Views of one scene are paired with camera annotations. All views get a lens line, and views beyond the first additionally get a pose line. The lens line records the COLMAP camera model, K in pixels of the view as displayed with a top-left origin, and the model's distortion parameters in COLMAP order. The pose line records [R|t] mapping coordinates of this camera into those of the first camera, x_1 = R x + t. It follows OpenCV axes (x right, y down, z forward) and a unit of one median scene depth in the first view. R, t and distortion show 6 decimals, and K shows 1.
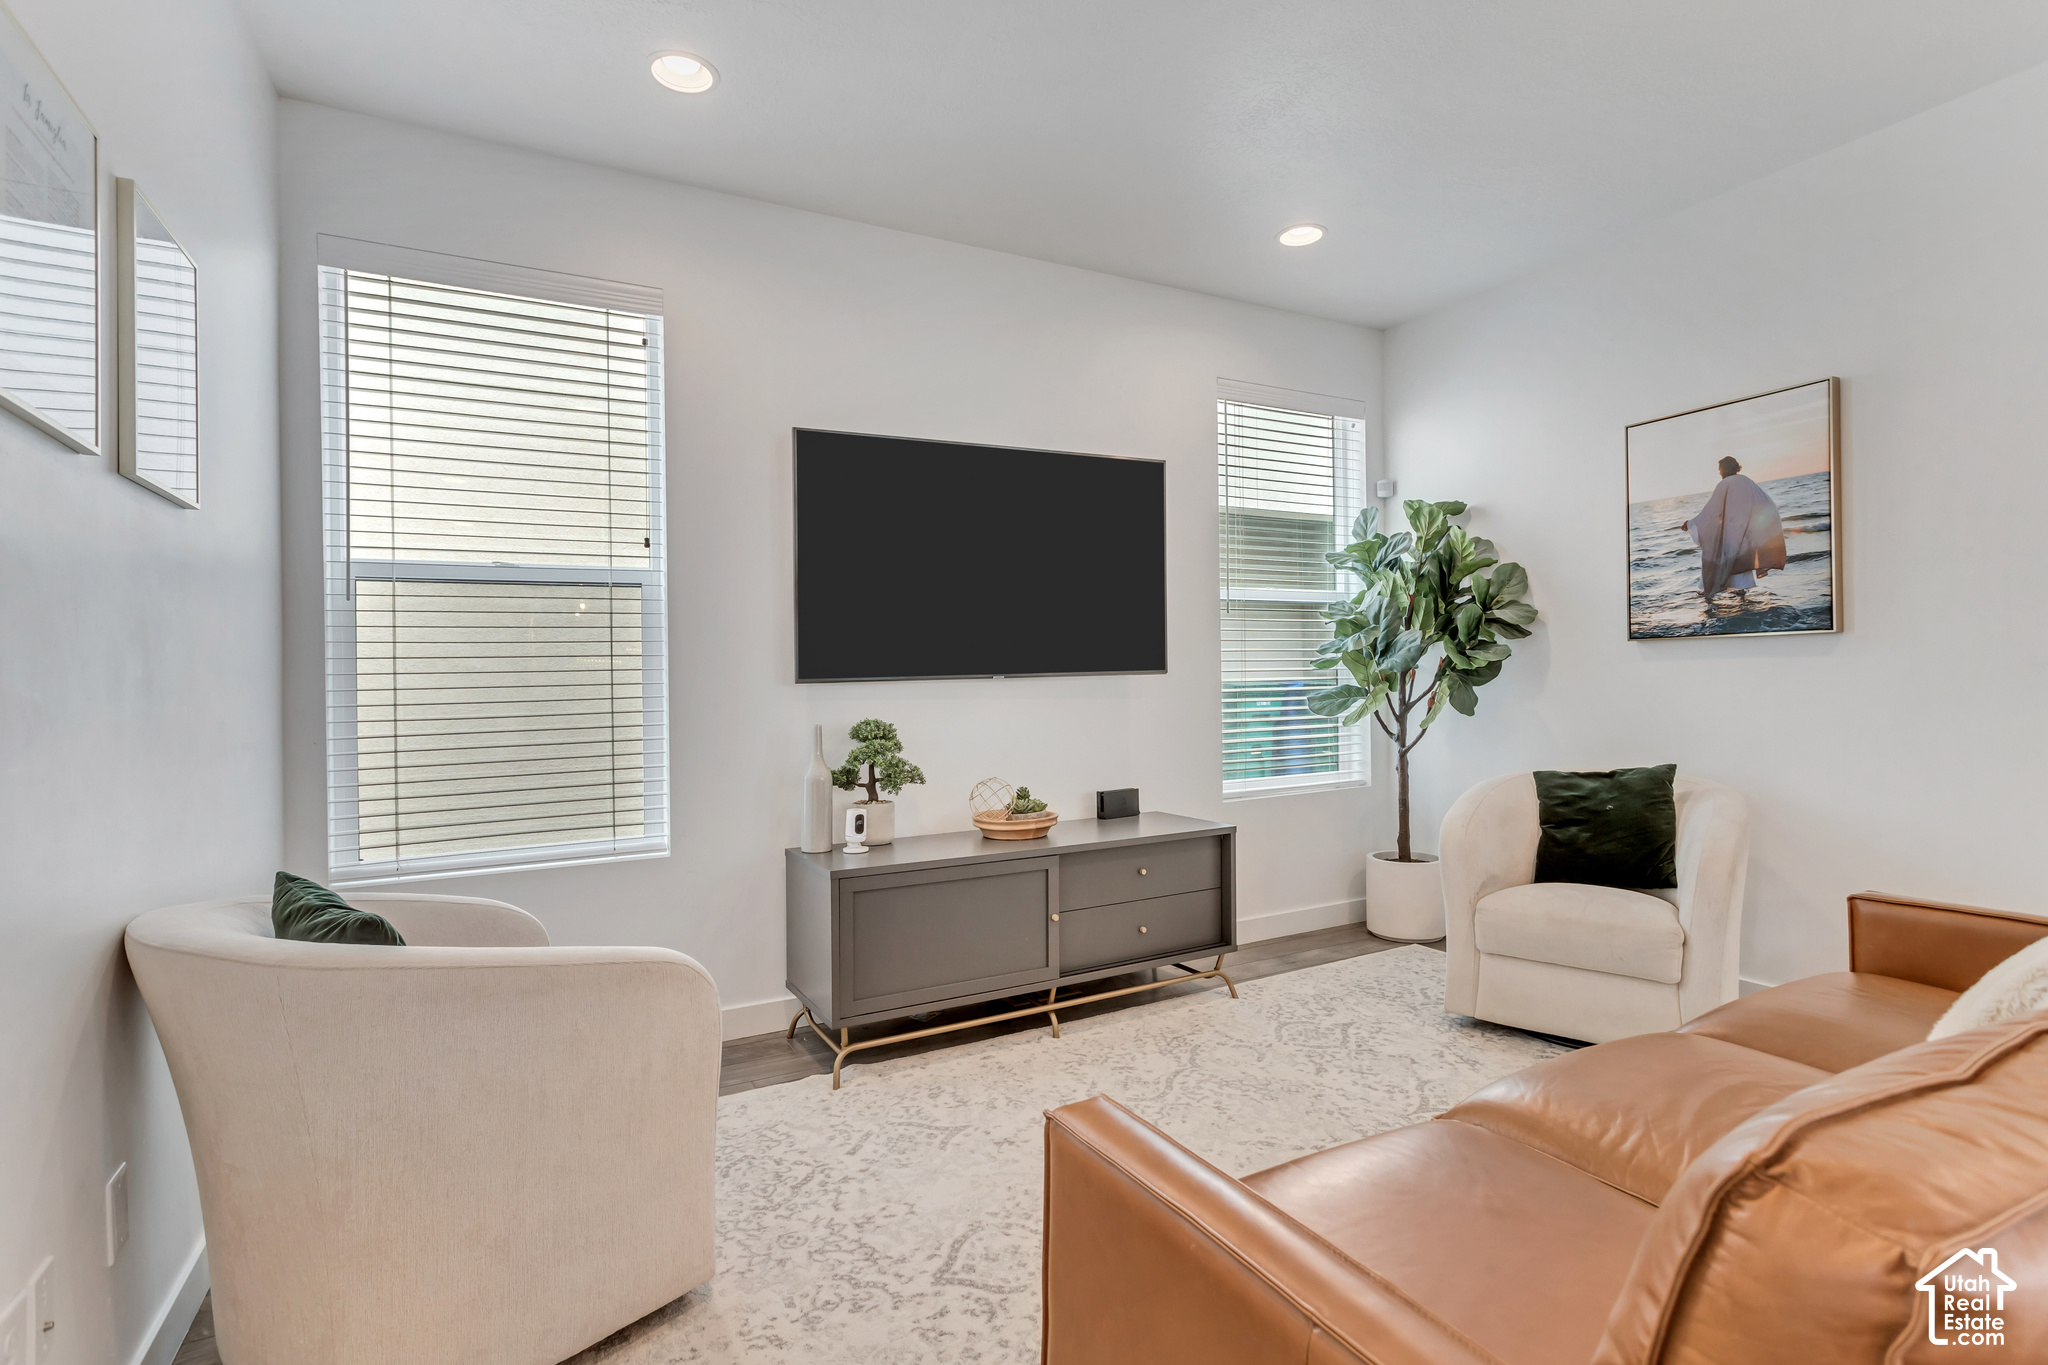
lens RADIAL K [[968.5, 0, 1024.6], [0, 968.5, 690.7], [0, 0, 1]] dist [0.002346, 0.000557]
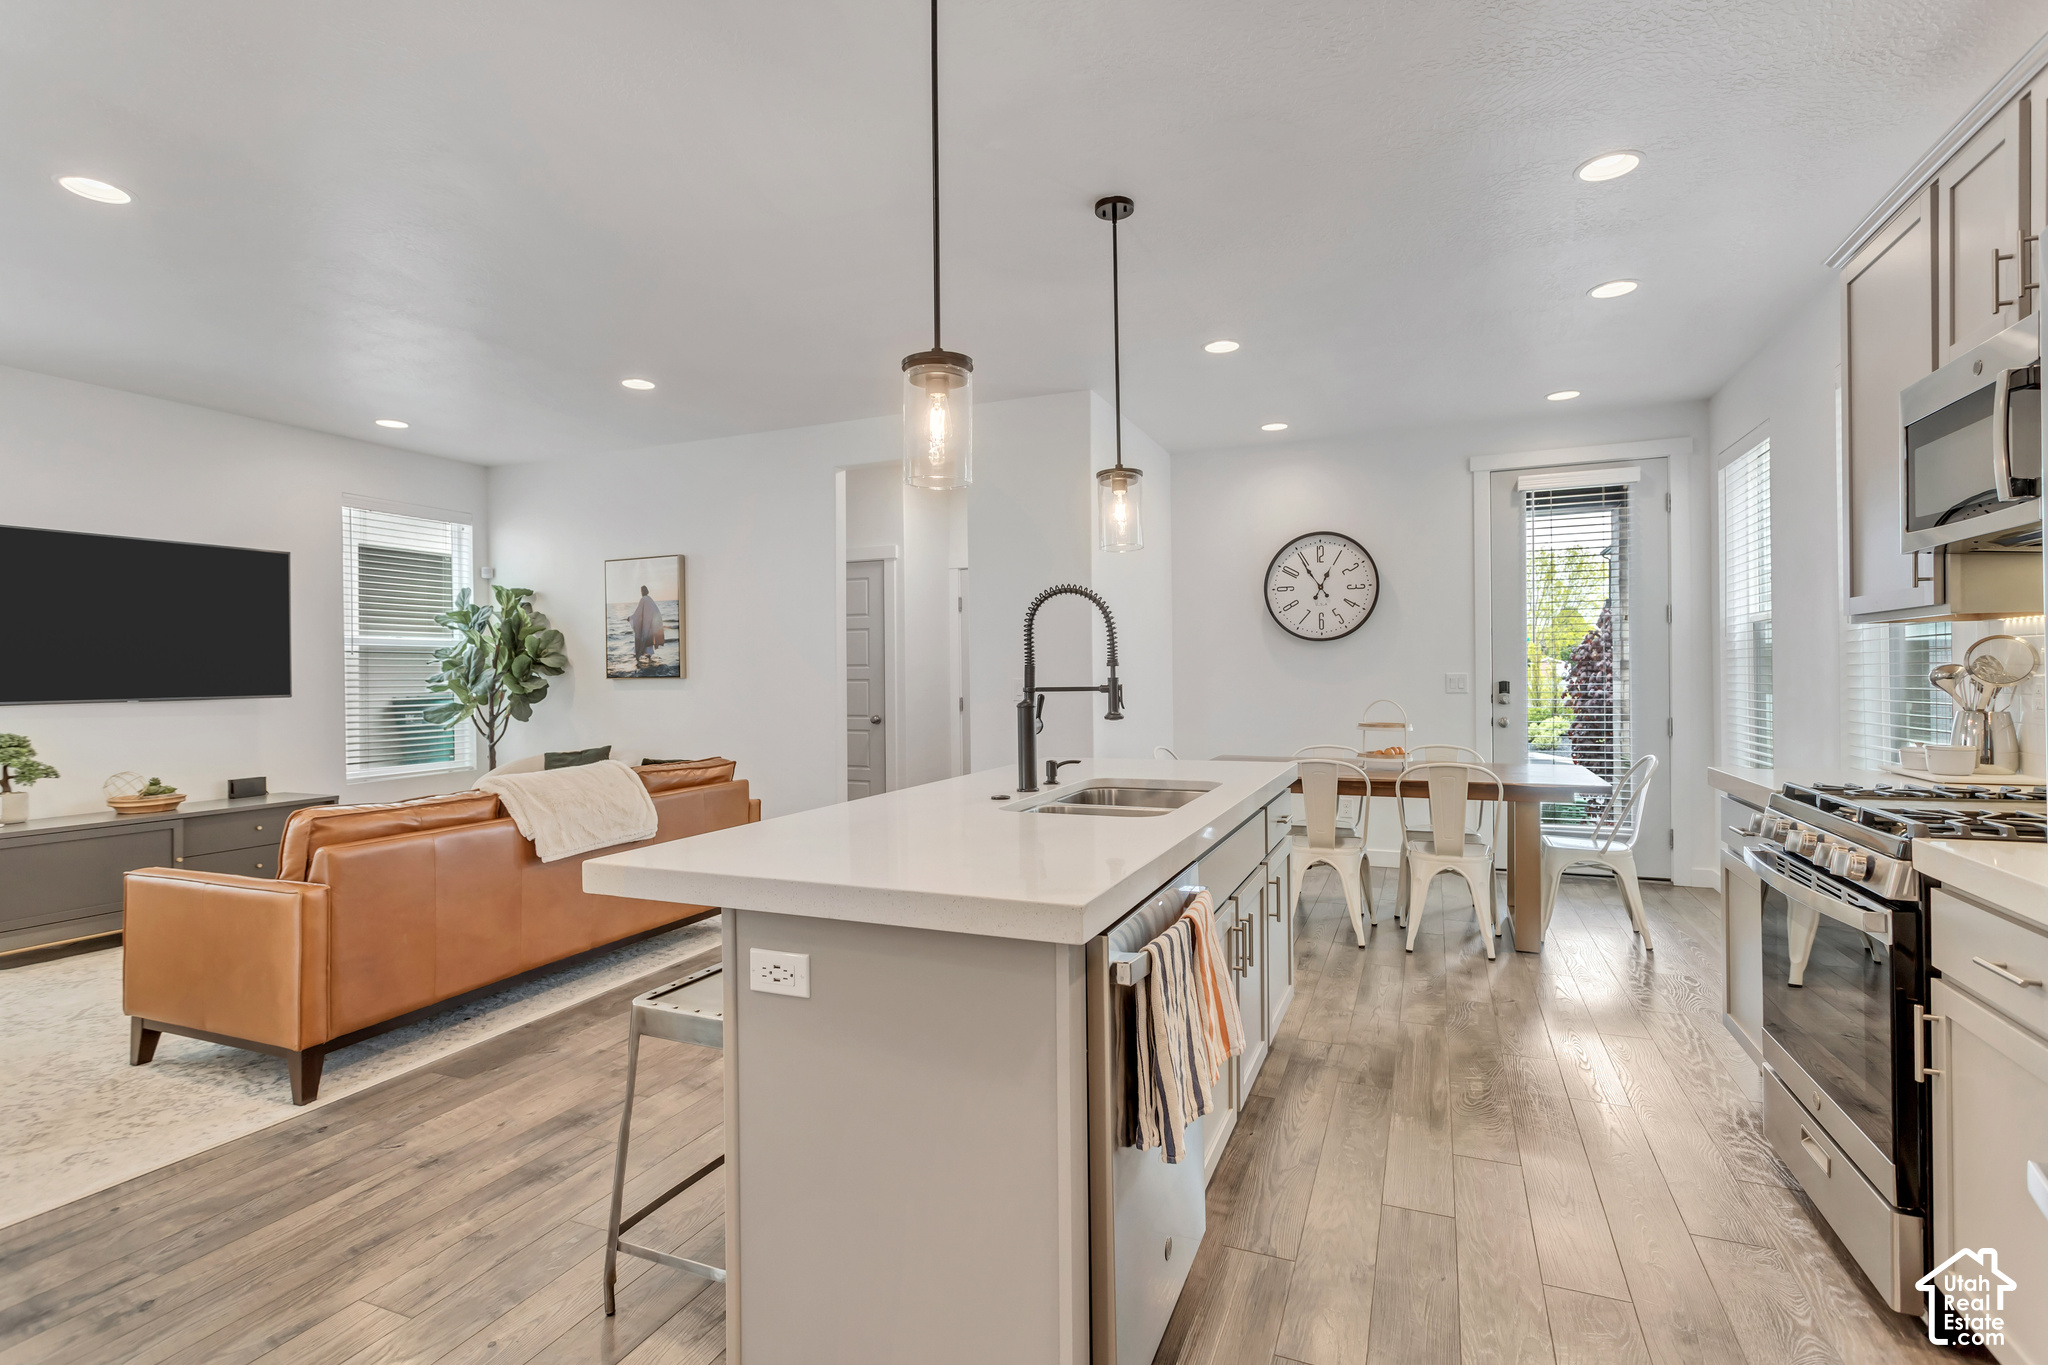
lens RADIAL K [[968.5, 0, 1024.6], [0, 968.5, 690.7], [0, 0, 1]] dist [0.002346, 0.000557]
pose [[0.776465, 0.000668, 0.630160, 0.085757], [0.002466, 0.999989, -0.004098, -0.019433], [-0.630155, 0.004736, 0.776455, -0.869992]]
